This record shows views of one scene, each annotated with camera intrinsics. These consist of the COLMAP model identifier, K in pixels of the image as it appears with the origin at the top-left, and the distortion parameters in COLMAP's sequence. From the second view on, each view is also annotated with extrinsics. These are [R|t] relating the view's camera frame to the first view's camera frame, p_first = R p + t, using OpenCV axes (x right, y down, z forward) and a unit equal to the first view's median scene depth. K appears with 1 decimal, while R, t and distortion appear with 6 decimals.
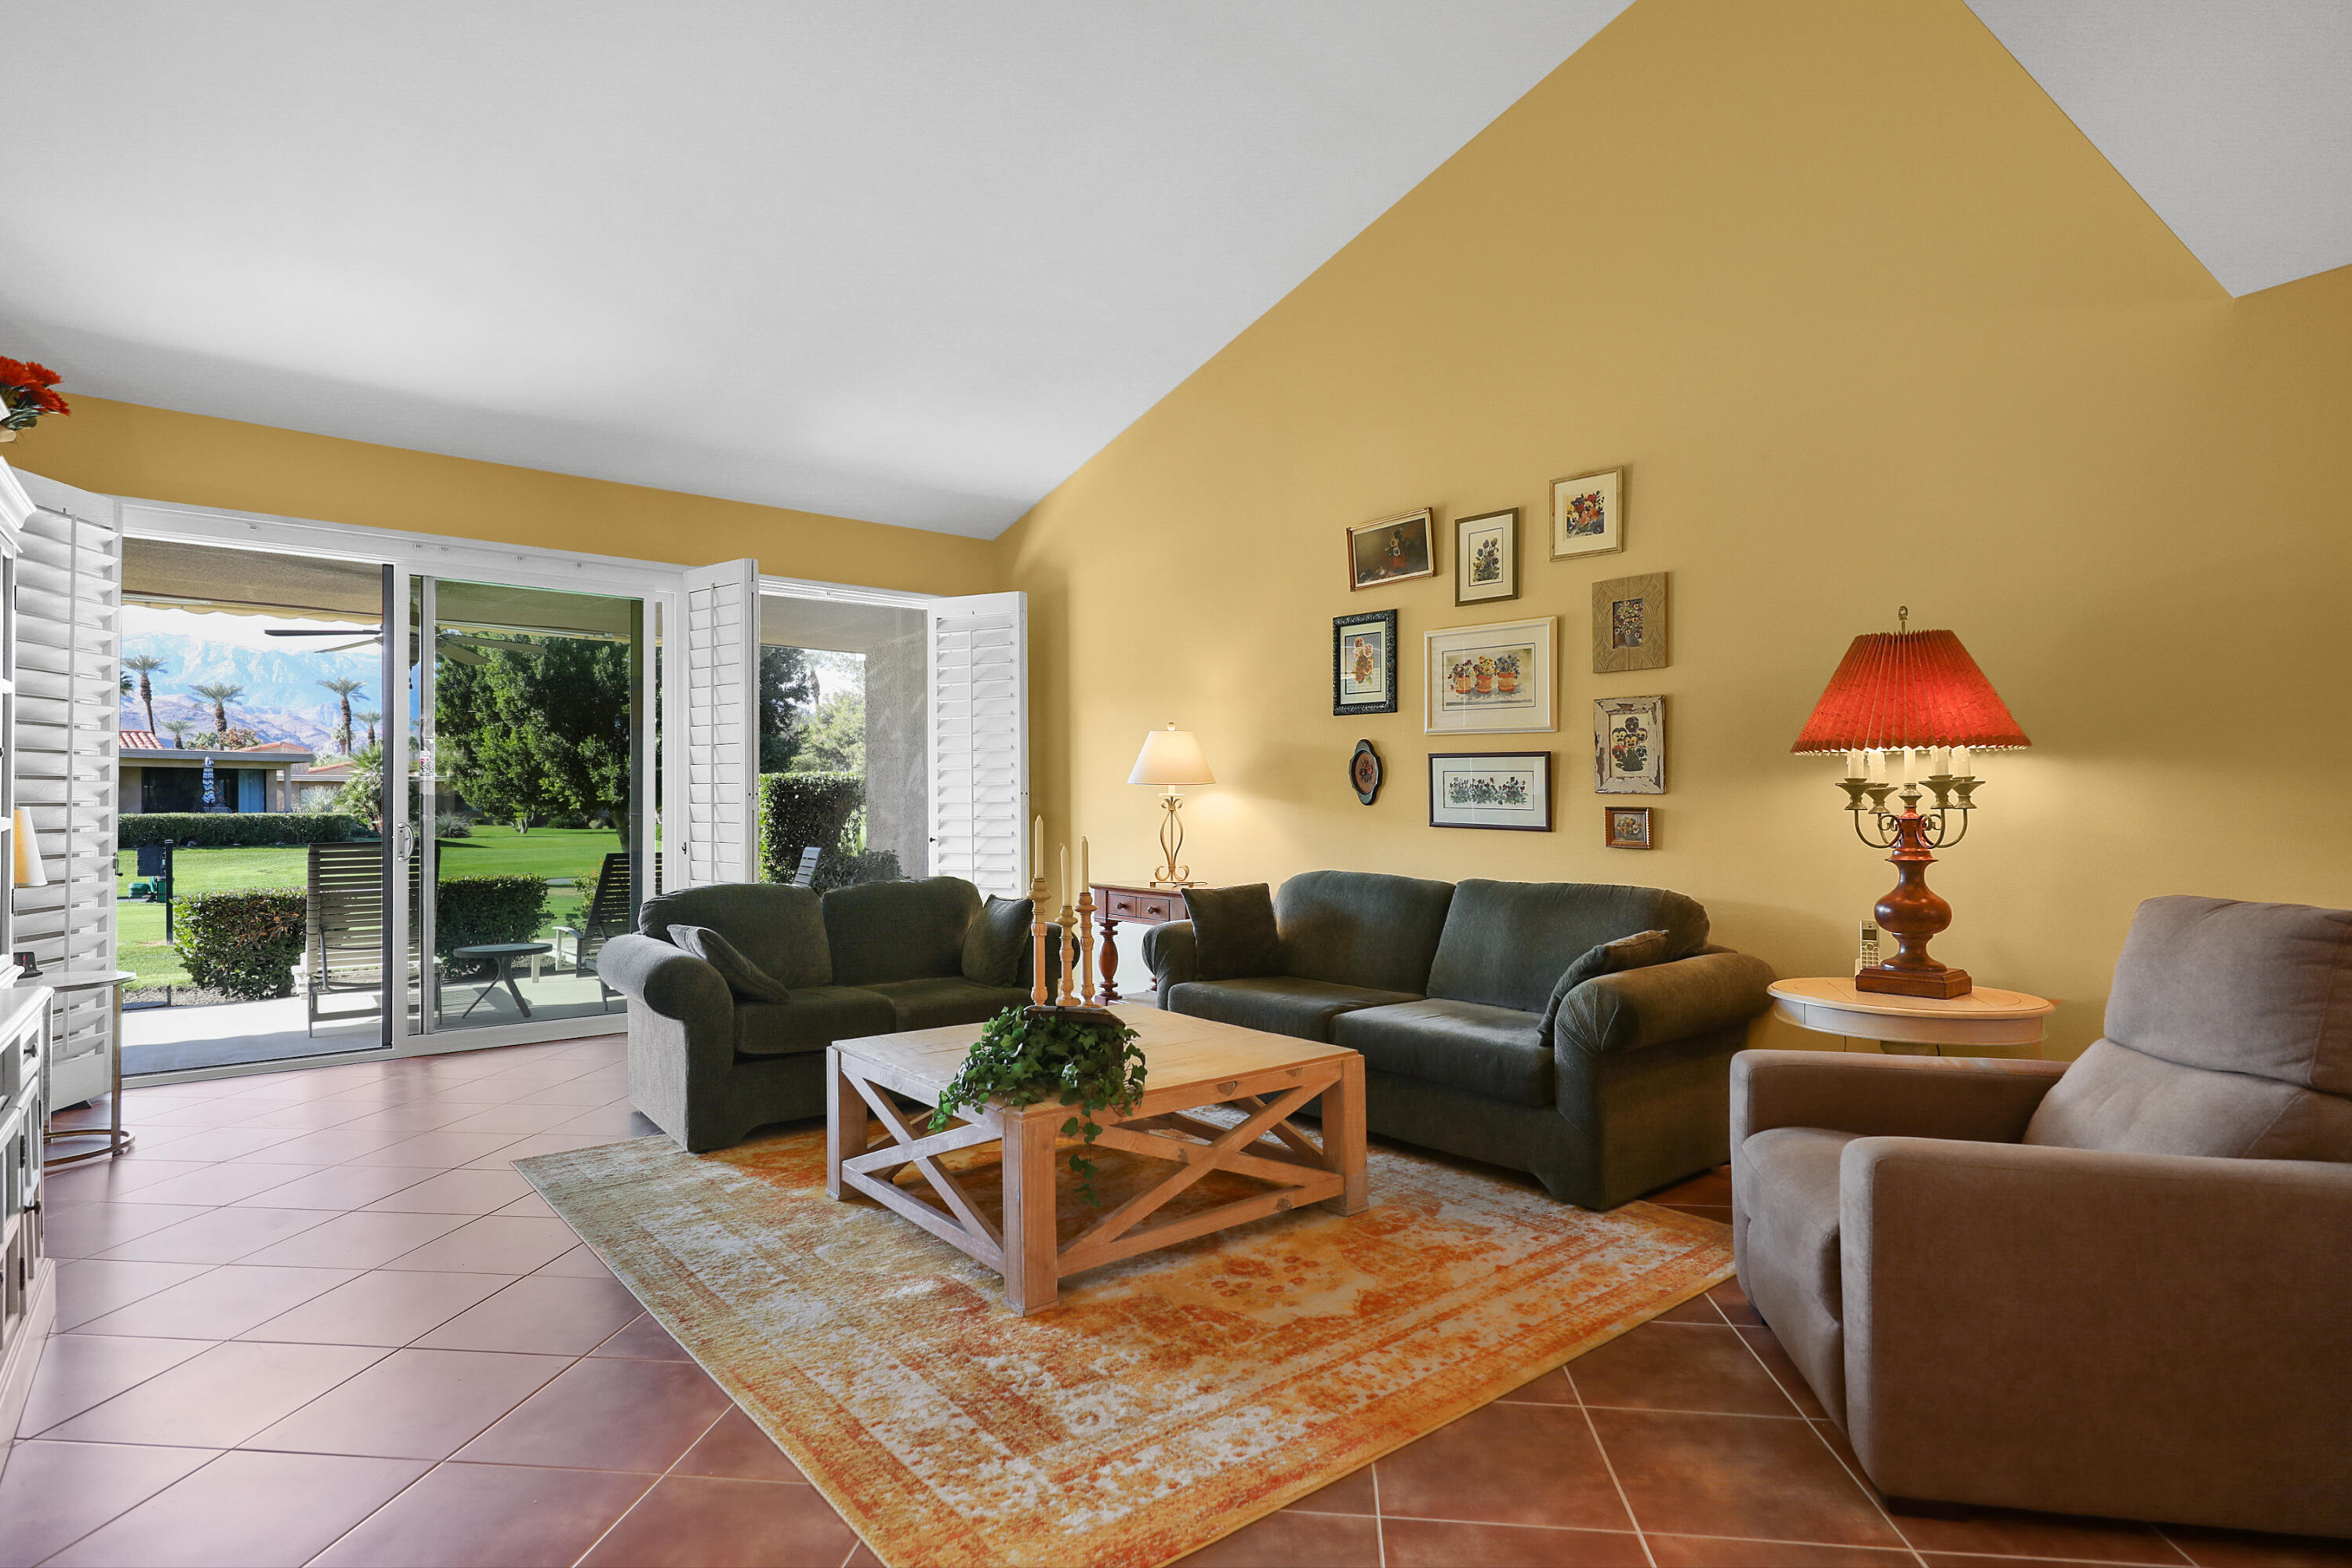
lens RADIAL K [[1199.4, 0, 1186.4], [0, 1199.4, 800.2], [0, 0, 1]] dist [0.008578, 0.000542]
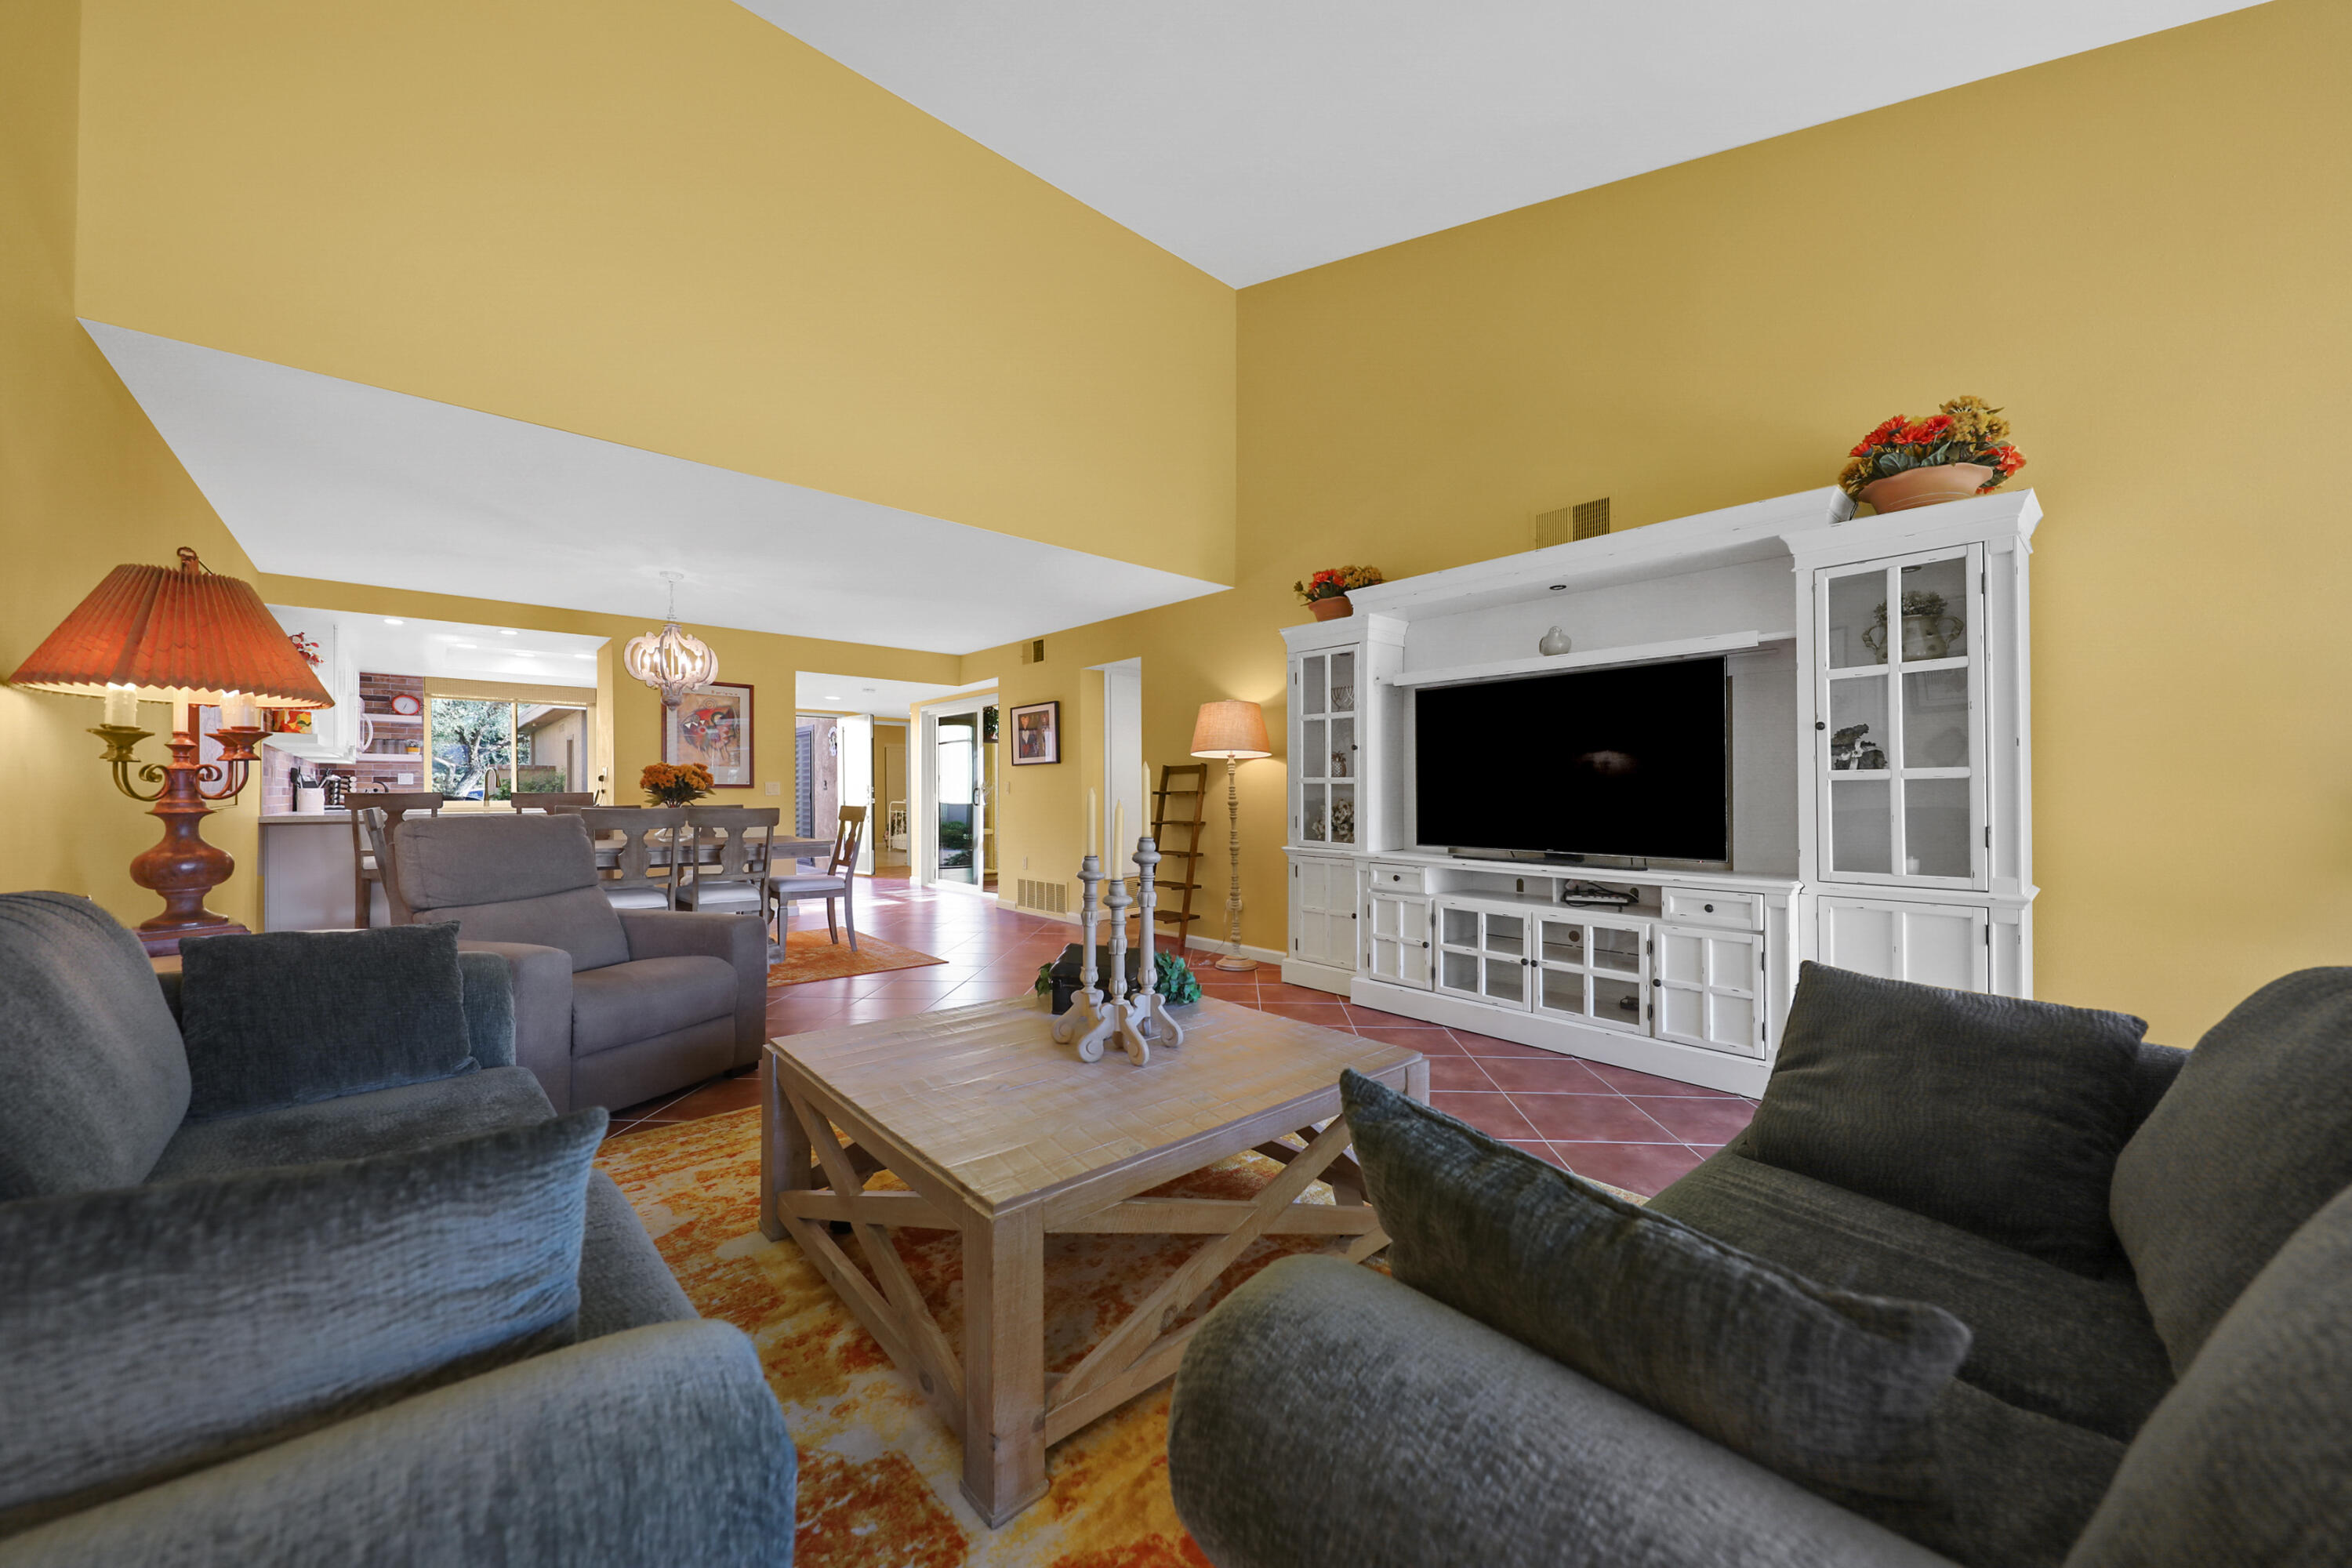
lens RADIAL K [[847.4, 0, 1176.0], [0, 847.4, 784.0], [0, 0, 1]] dist [0.011527, 0.000006]
pose [[-0.998760, 0.004001, -0.049626, -0.078977], [0.004693, 0.999893, -0.013846, 0.026225], [0.049565, -0.014062, -0.998672, 1.133124]]
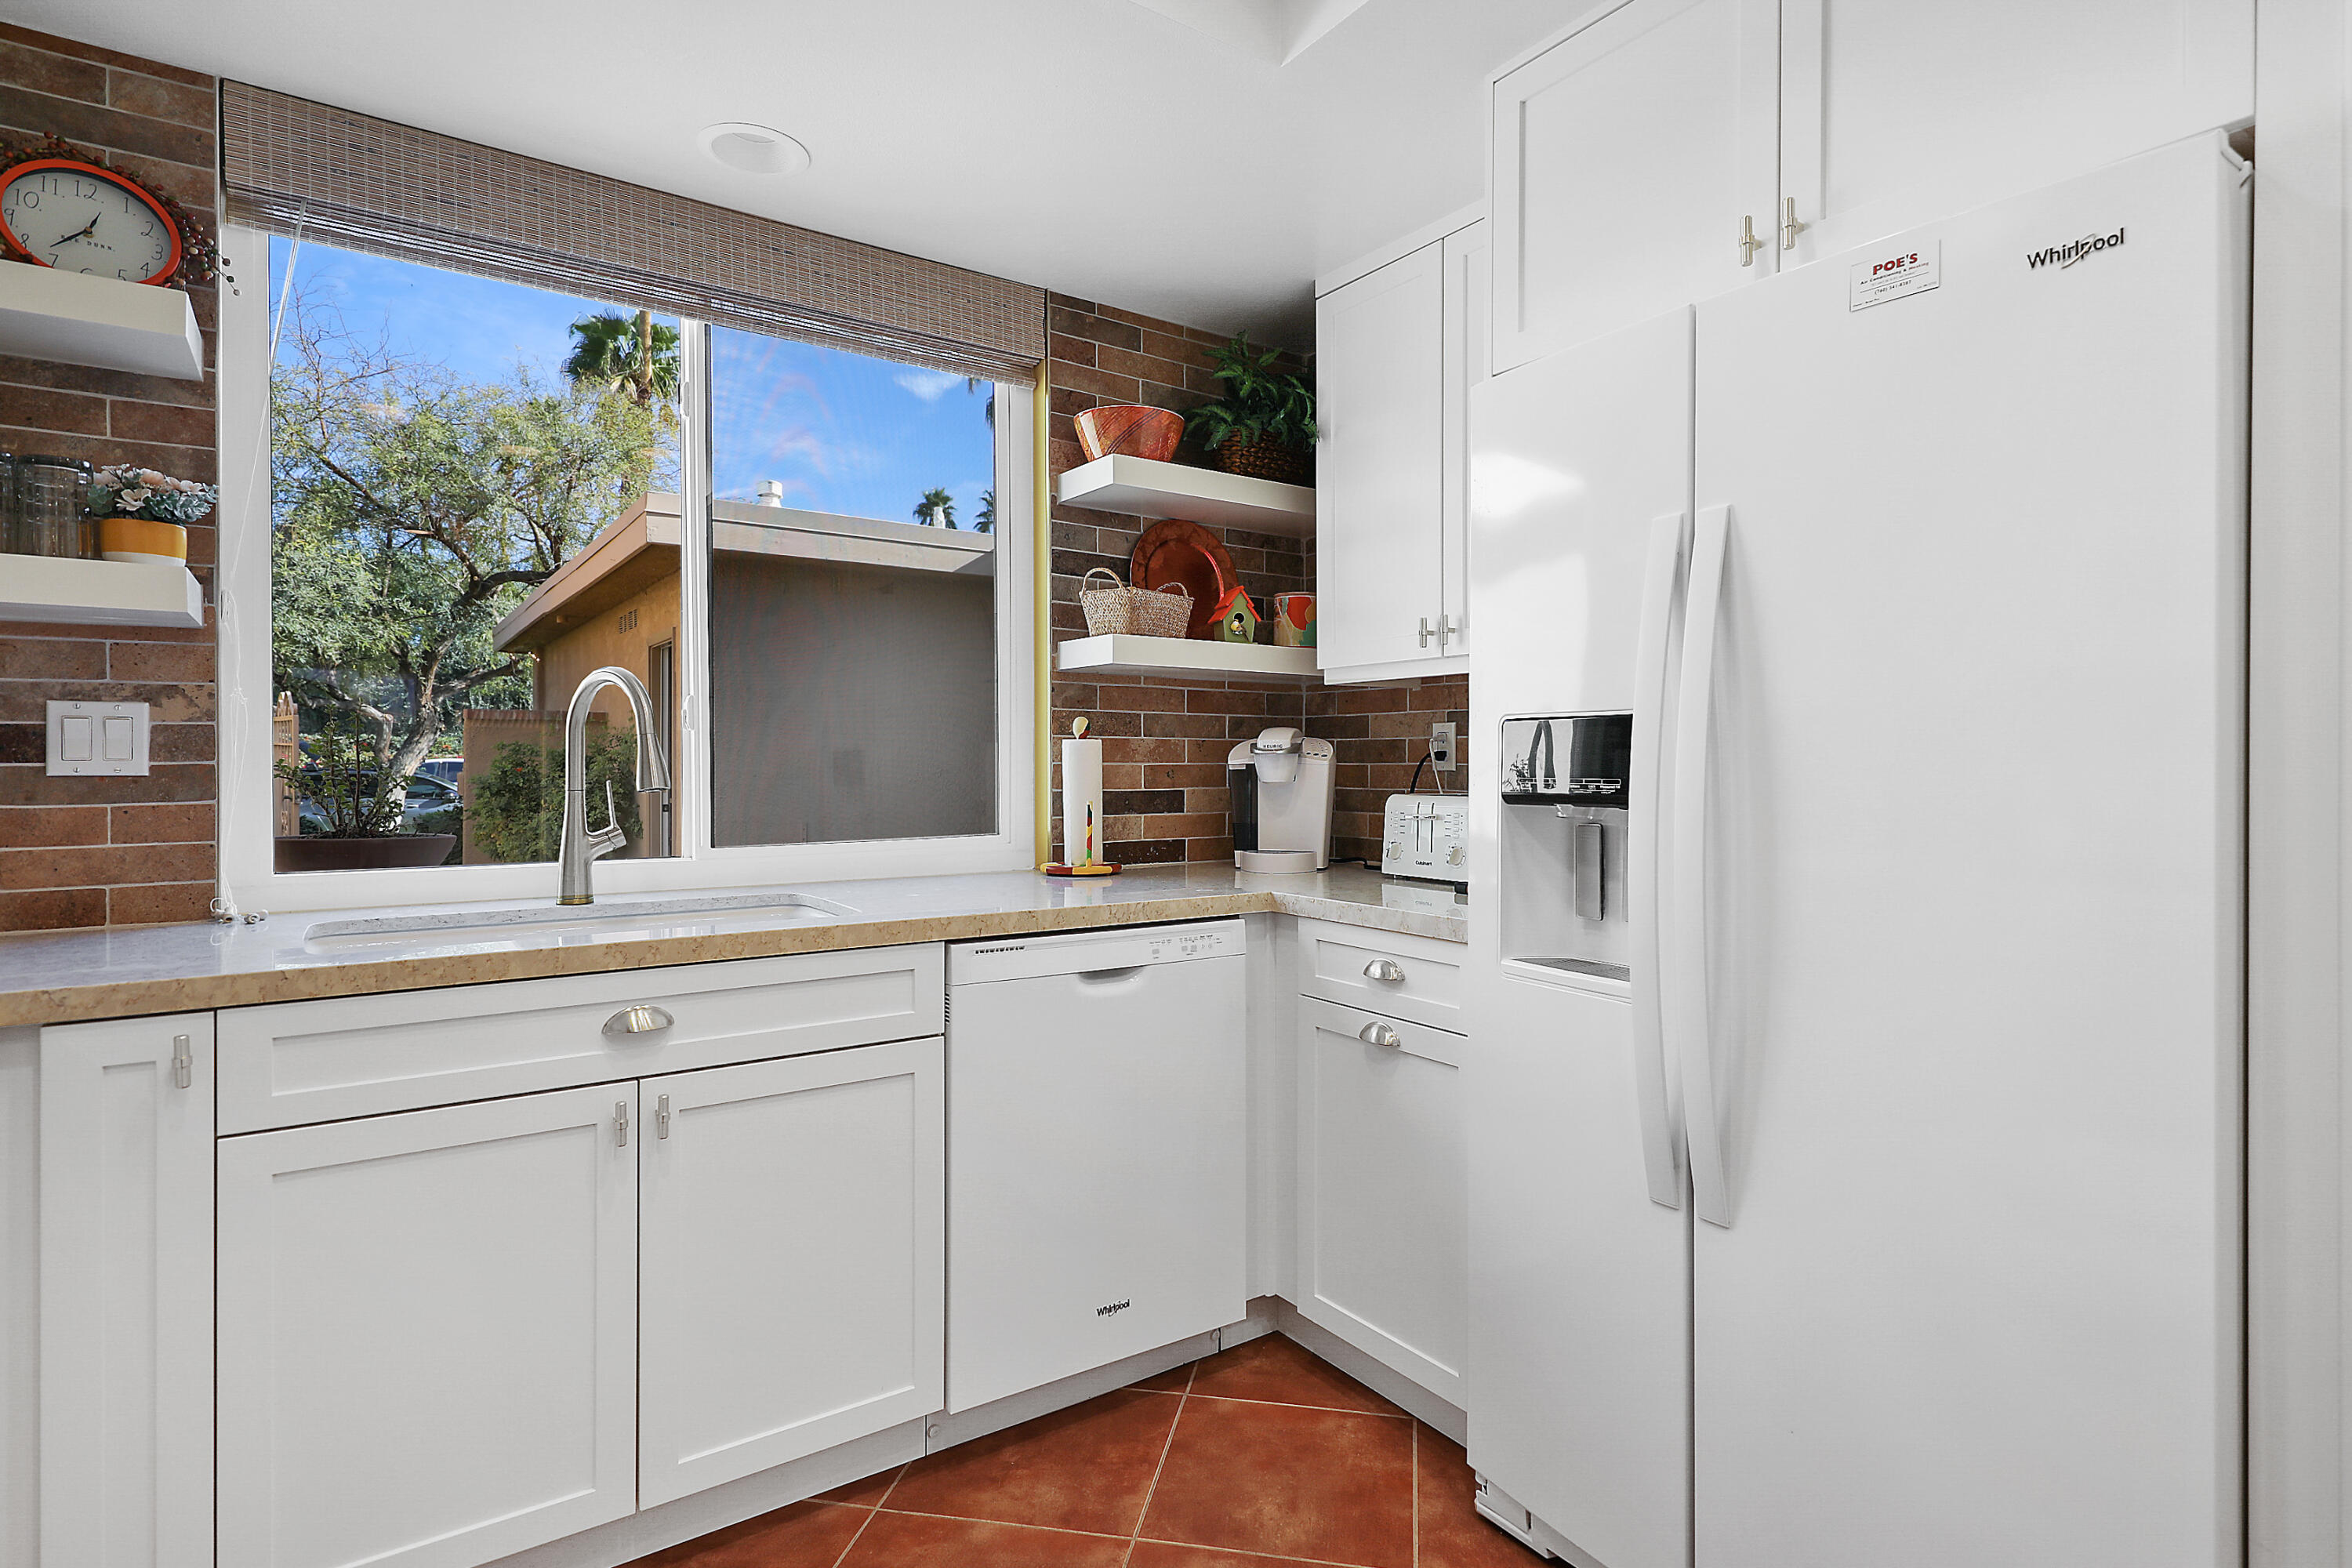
lens RADIAL K [[1205.0, 0, 1177.1], [0, 1205.0, 762.7], [0, 0, 1]] dist [0.003502, 0.000384]
pose [[-0.997262, 0.002991, 0.073894, 1.070676], [0.002671, 0.999987, -0.004431, -0.007259], [-0.073906, -0.004221, -0.997256, -0.369143]]
